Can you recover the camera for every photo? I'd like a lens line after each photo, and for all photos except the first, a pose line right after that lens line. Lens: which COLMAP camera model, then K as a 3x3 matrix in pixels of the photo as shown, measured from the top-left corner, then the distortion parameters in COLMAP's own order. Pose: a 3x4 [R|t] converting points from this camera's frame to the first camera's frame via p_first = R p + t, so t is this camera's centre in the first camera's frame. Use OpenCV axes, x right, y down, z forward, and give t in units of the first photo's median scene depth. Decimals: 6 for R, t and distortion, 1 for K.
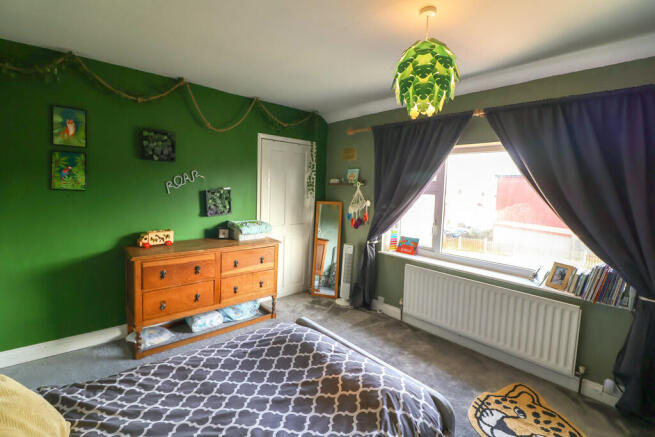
lens RADIAL K [[310.1, 0, 324.5], [0, 310.1, 206.5], [0, 0, 1]] dist [0.001526, -0.012926]
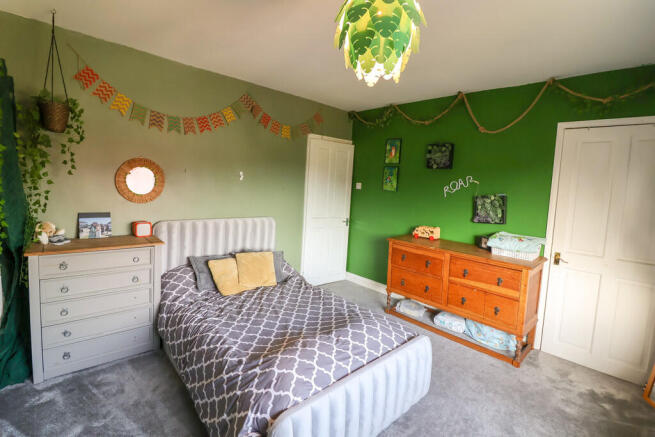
lens RADIAL K [[310.1, 0, 324.5], [0, 310.1, 206.5], [0, 0, 1]] dist [0.001526, -0.012926]
pose [[0.014237, 0.046814, -0.998802, 0.682855], [-0.117813, 0.992024, 0.044817, -0.006486], [0.992934, 0.117034, 0.019639, 0.580106]]
